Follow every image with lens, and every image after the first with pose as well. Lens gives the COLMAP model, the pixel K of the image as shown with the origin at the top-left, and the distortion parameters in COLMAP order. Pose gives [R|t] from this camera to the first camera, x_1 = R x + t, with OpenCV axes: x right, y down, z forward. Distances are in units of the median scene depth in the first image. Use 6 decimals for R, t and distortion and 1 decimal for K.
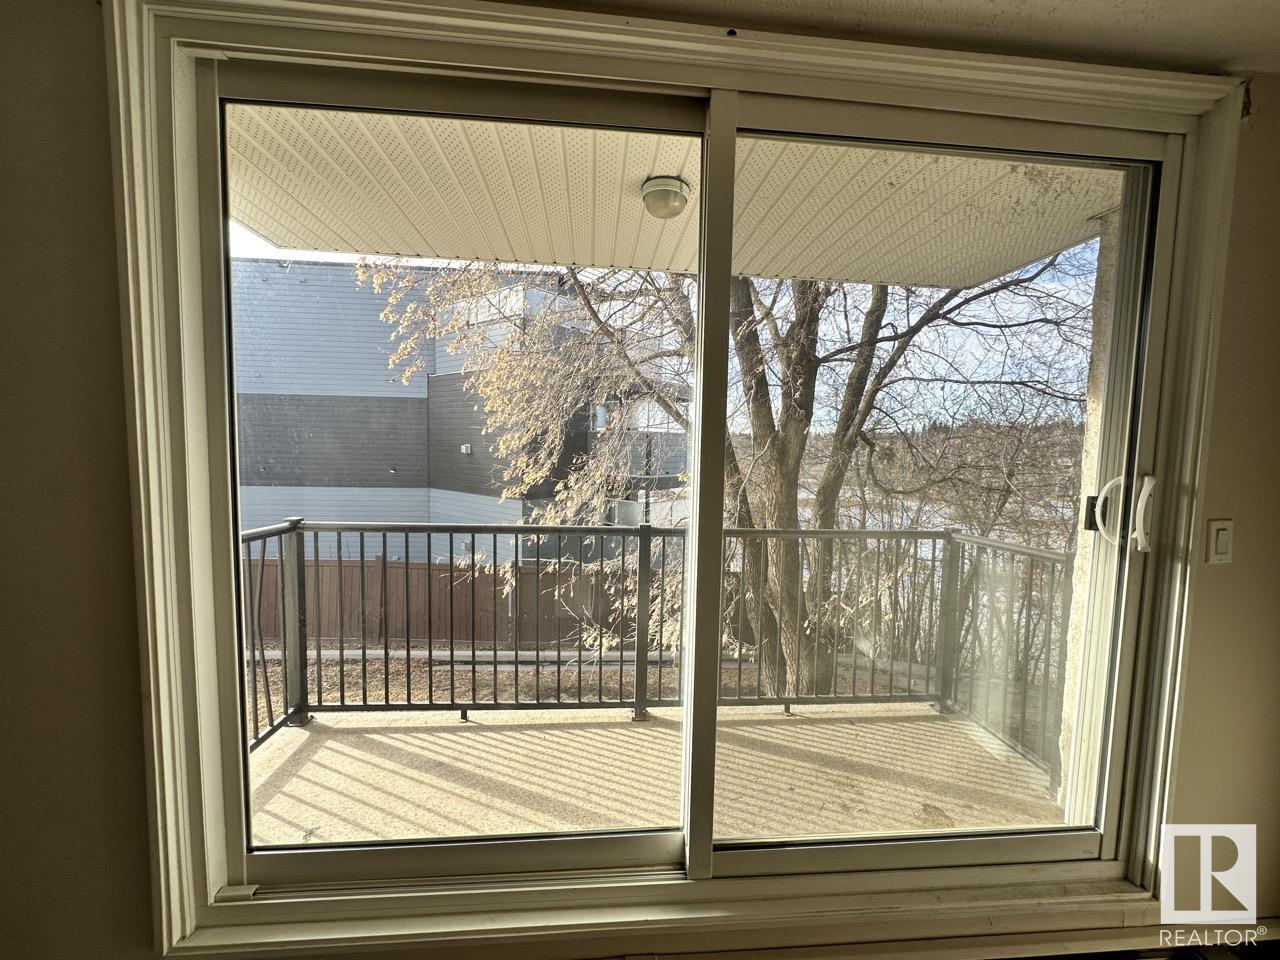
lens RADIAL K [[507.9, 0, 639.3], [0, 507.9, 479.3], [0, 0, 1]] dist [-0.003491, 0.000783]
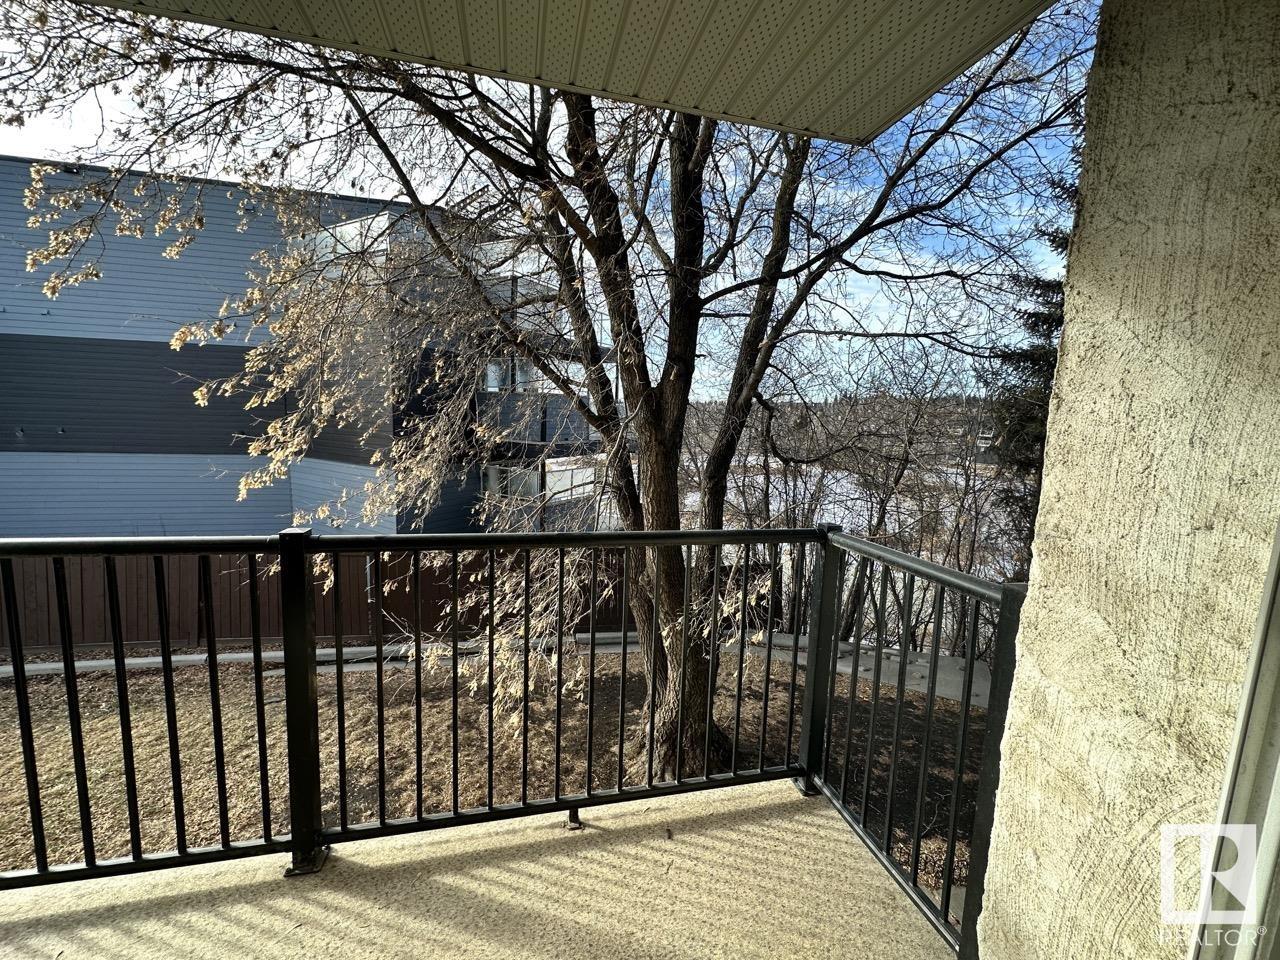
lens RADIAL K [[507.9, 0, 637.5], [0, 507.9, 479.3], [0, 0, 1]] dist [-0.003491, 0.000783]
pose [[0.989898, -0.005615, 0.141672, 0.114749], [-0.003529, 0.997930, 0.064210, -0.001306], [-0.141739, -0.064061, 0.987829, 0.160224]]
